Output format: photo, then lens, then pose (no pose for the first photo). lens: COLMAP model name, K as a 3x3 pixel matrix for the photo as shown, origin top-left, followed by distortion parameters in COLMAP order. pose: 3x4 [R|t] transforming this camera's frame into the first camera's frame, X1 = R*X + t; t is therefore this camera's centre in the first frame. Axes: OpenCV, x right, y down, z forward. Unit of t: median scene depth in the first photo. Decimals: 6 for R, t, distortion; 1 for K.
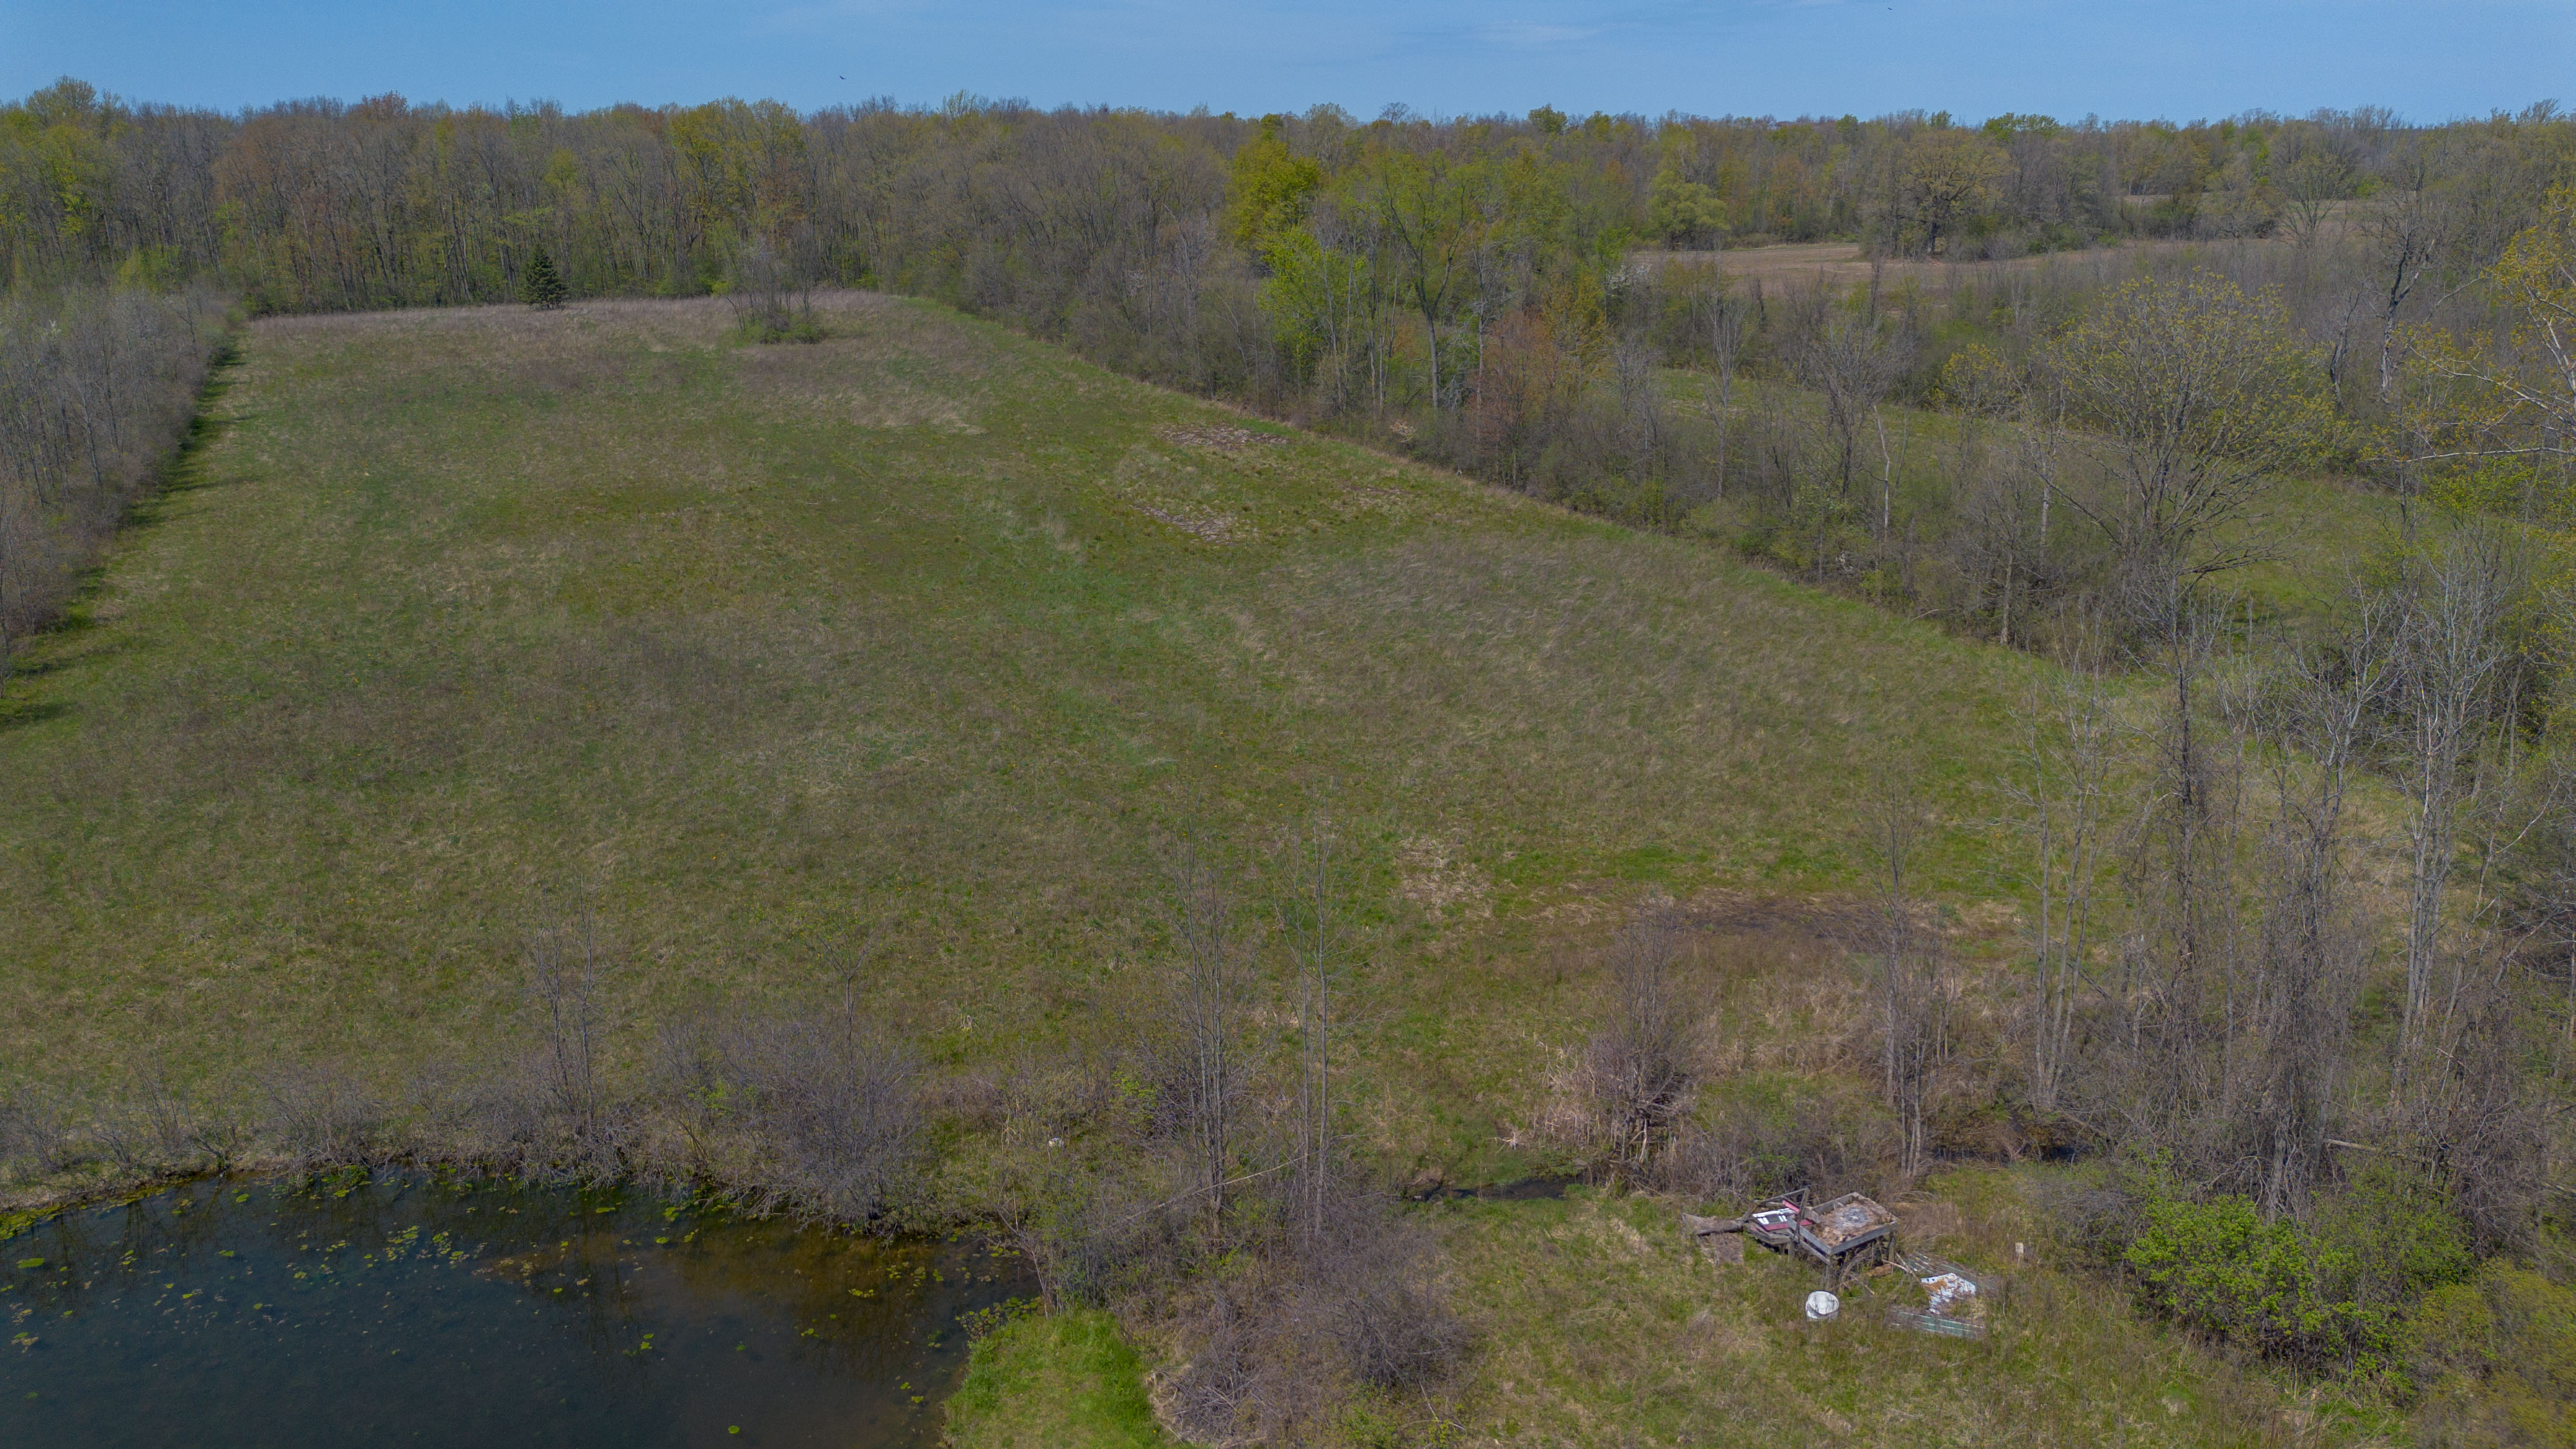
lens RADIAL K [[1817.9, 0, 1277.5], [0, 1817.9, 733.8], [0, 0, 1]] dist [0.087041, -0.086888]
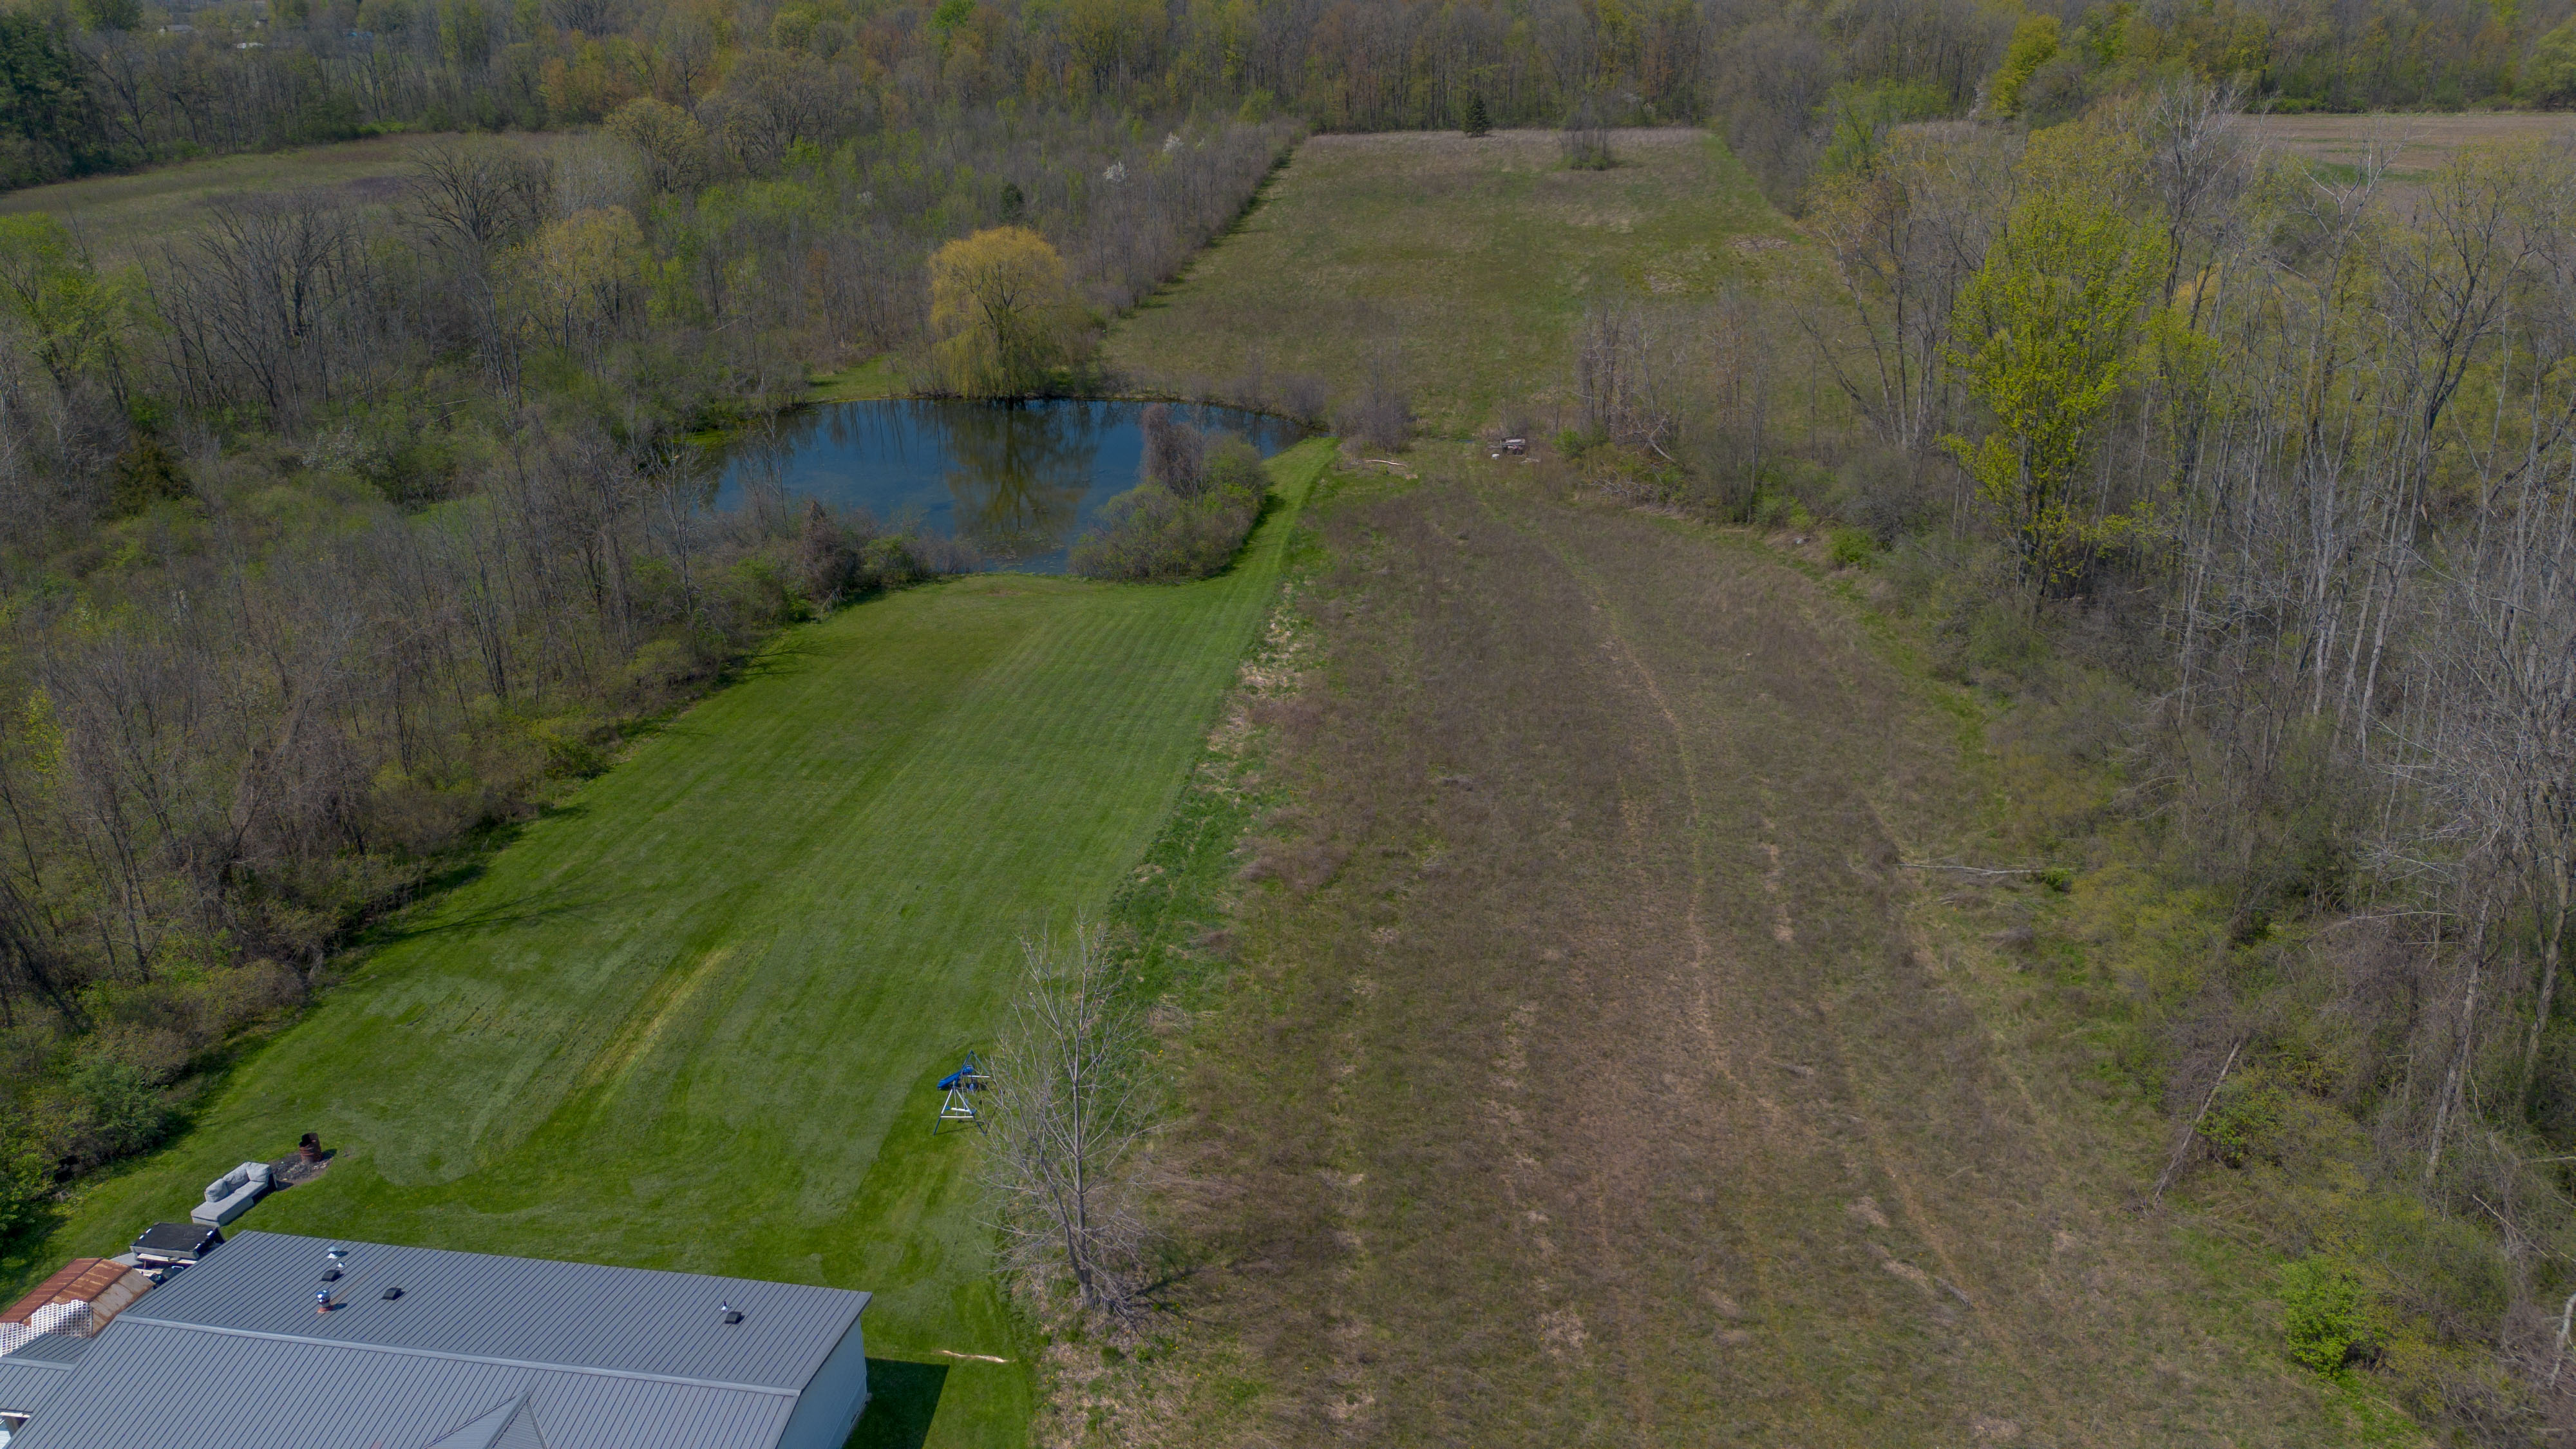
lens RADIAL K [[1817.9, 0, 1291.2], [0, 1817.9, 715.5], [0, 0, 1]] dist [0.087041, -0.086888]
pose [[0.855442, 0.201435, -0.477119, 0.636590], [-0.157069, 0.978778, 0.131617, 0.136355], [0.493506, -0.037651, 0.868927, -0.892574]]
